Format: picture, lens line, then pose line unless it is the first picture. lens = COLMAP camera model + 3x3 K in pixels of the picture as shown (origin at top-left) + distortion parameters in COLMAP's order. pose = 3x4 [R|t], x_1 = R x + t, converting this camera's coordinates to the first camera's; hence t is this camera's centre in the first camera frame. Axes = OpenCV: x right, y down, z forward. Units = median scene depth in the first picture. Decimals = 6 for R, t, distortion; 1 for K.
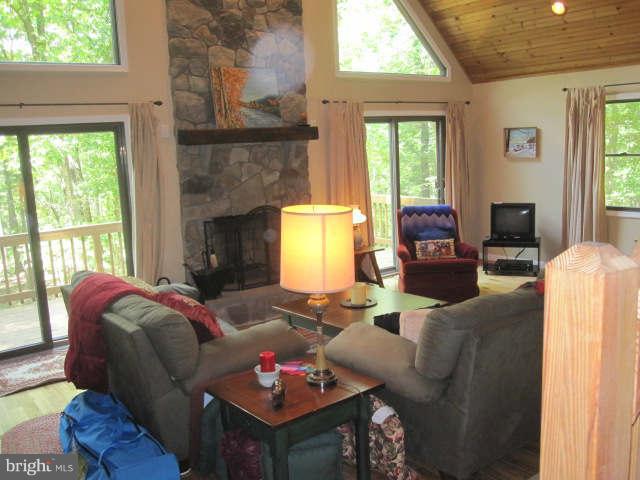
lens RADIAL K [[617.0, 0, 320.0], [0, 617.0, 240.0], [0, 0, 1]] dist [-0.091793, 0.059001]
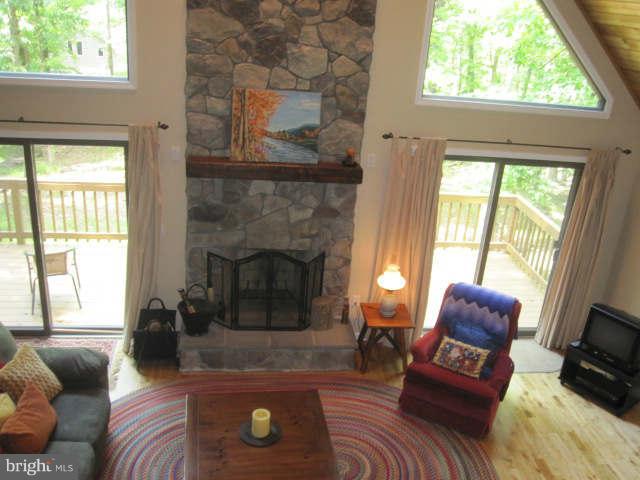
lens RADIAL K [[617.0, 0, 320.0], [0, 617.0, 240.0], [0, 0, 1]] dist [-0.091793, 0.059001]
pose [[0.864730, 0.290768, -0.409507, 0.331143], [-0.193162, 0.945194, 0.263242, -0.320861], [0.463606, -0.148532, 0.873503, 0.260836]]
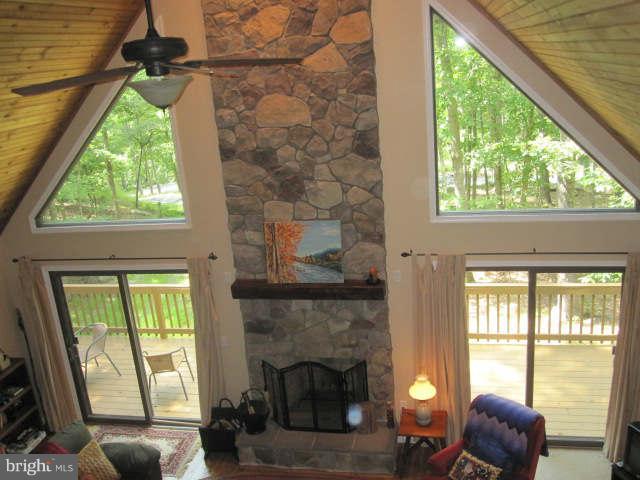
lens RADIAL K [[617.0, 0, 320.0], [0, 617.0, 240.0], [0, 0, 1]] dist [-0.091793, 0.059001]
pose [[0.662810, 0.207852, -0.719362, 0.595139], [-0.065281, 0.973084, 0.221013, -0.468873], [0.745937, -0.099529, 0.658538, 0.384581]]
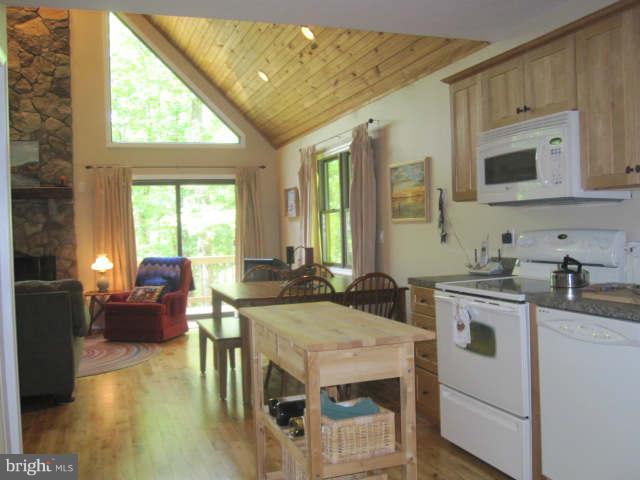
lens RADIAL K [[617.0, 0, 320.0], [0, 617.0, 240.0], [0, 0, 1]] dist [-0.091793, 0.059001]
pose [[0.955985, 0.020487, -0.292699, 0.865608], [-0.057910, 0.991112, -0.119766, 0.033912], [0.287643, 0.131445, 0.948675, 0.029239]]
